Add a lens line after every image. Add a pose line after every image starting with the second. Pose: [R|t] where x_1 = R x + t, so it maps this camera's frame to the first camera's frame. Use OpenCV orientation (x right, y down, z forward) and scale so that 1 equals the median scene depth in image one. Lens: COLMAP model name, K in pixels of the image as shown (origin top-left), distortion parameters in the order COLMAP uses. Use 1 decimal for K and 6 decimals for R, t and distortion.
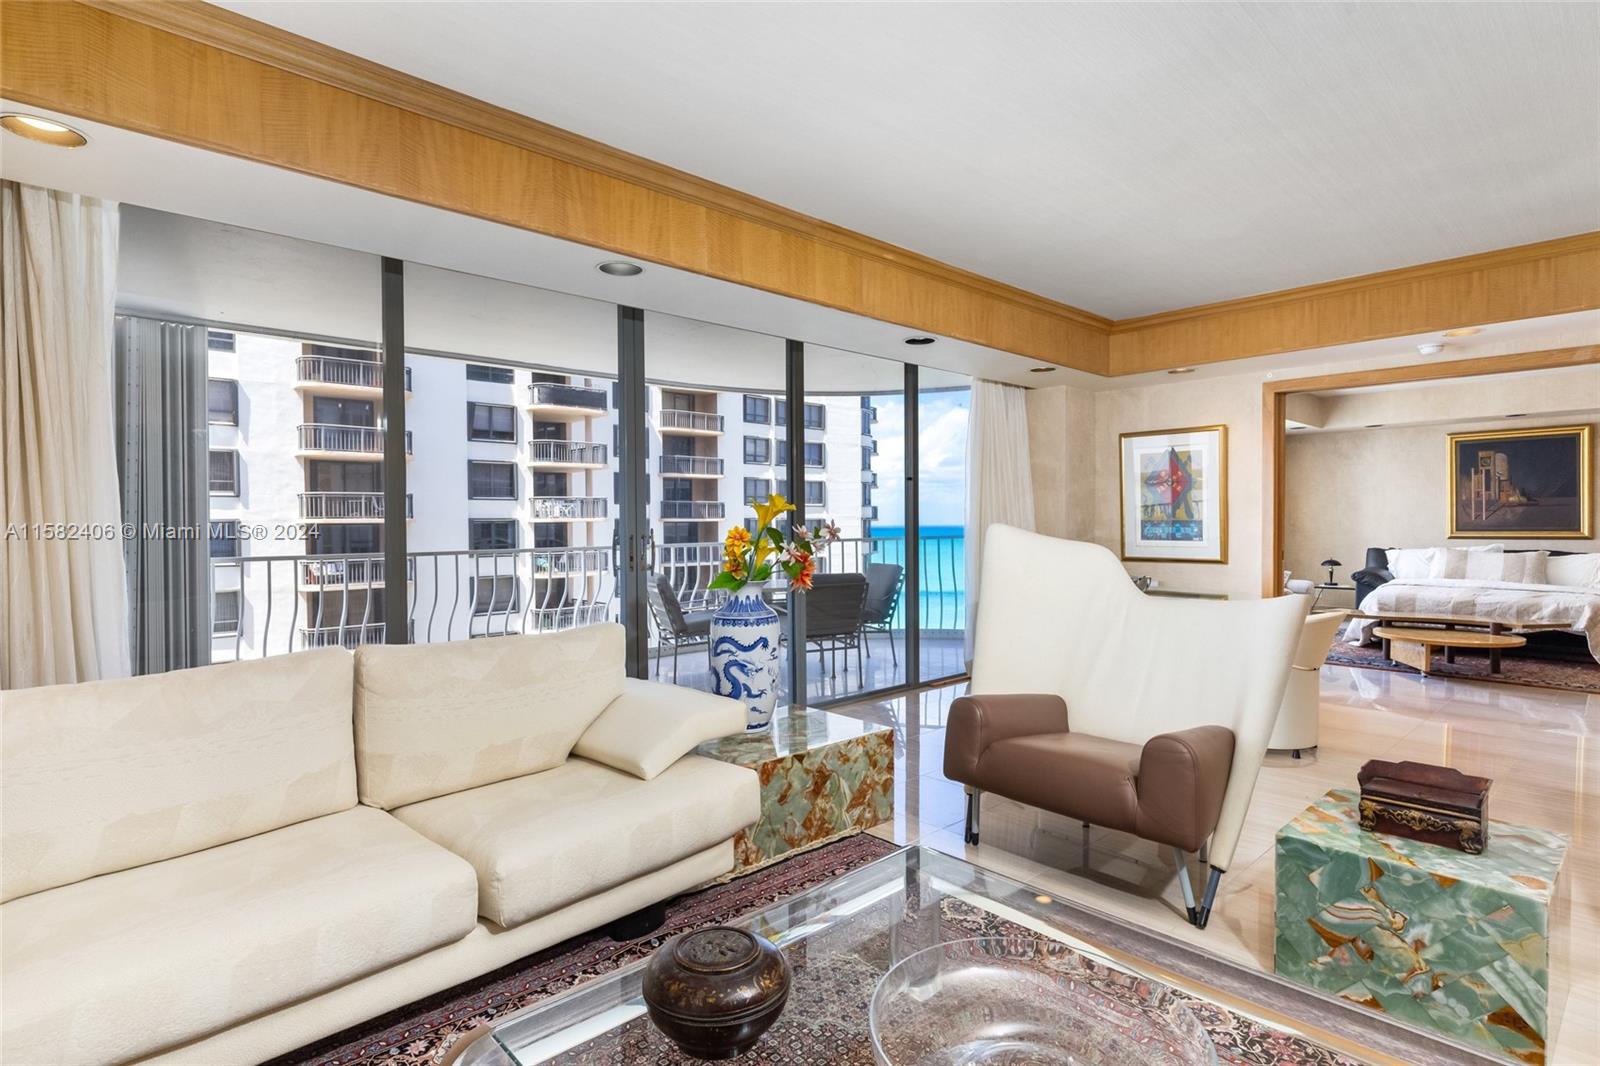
lens RADIAL K [[824.6, 0, 805.9], [0, 824.6, 533.0], [0, 0, 1]] dist [0.001107, -0.000121]
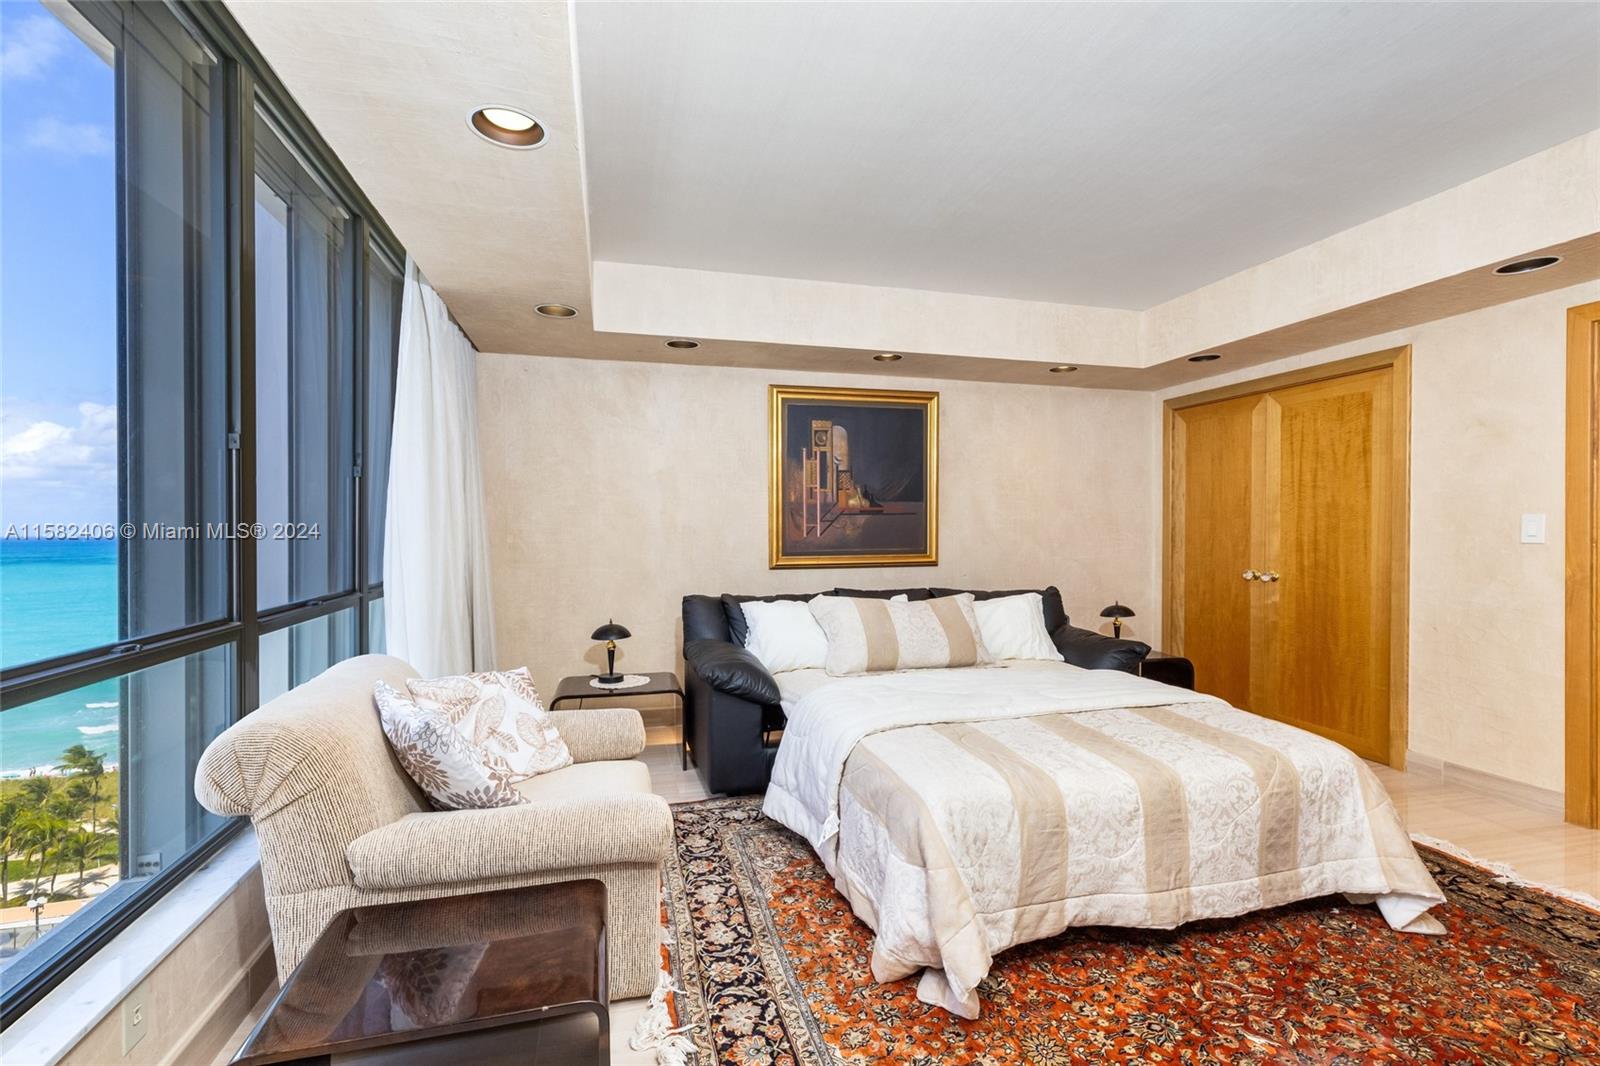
lens RADIAL K [[735.8, 0, 810.9], [0, 735.8, 536.0], [0, 0, 1]] dist [0.005895, -0.000841]
pose [[0.457765, -0.002041, 0.889071, 0.360300], [0.009376, 0.999953, -0.002532, -0.015196], [-0.889024, 0.009495, 0.457763, 0.785563]]
